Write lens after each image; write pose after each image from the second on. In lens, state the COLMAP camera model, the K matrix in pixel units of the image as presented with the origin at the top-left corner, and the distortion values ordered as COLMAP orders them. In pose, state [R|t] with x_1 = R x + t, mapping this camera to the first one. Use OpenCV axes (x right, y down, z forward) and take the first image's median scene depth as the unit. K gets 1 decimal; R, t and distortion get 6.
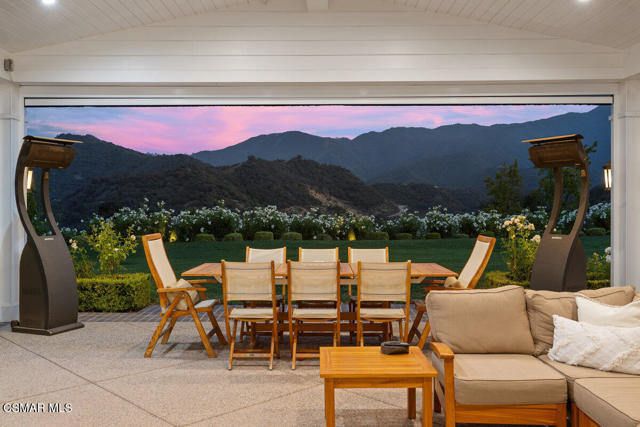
lens RADIAL K [[584.0, 0, 319.8], [0, 584.0, 210.5], [0, 0, 1]] dist [0.006913, 0.000000]
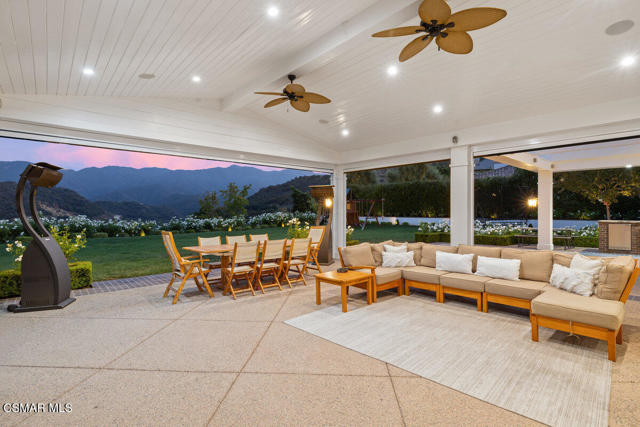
lens RADIAL K [[309.7, 0, 323.5], [0, 309.7, 213.4], [0, 0, 1]] dist [-0.003519, -0.000262]
pose [[0.743391, -0.002243, 0.668854, -0.355900], [0.010909, 0.999902, -0.008772, 0.001983], [-0.668769, 0.013817, 0.743342, 0.030944]]
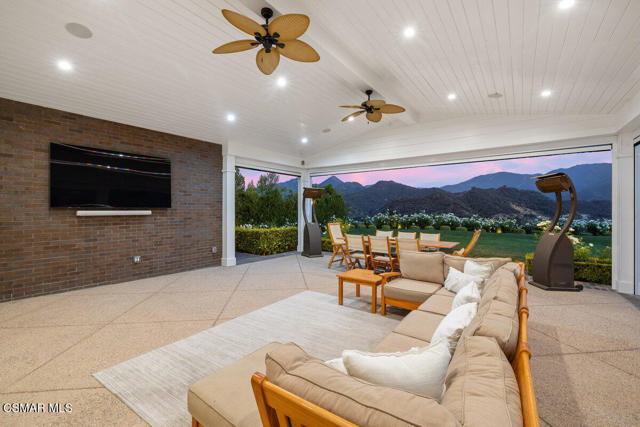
lens RADIAL K [[272.9, 0, 321.3], [0, 272.9, 214.8], [0, 0, 1]] dist [-0.001982, 0.000315]
pose [[0.806284, 0.017341, -0.591274, 0.260950], [-0.017148, 0.999835, 0.005940, -0.001954], [0.591280, 0.005350, 0.806449, -0.022869]]
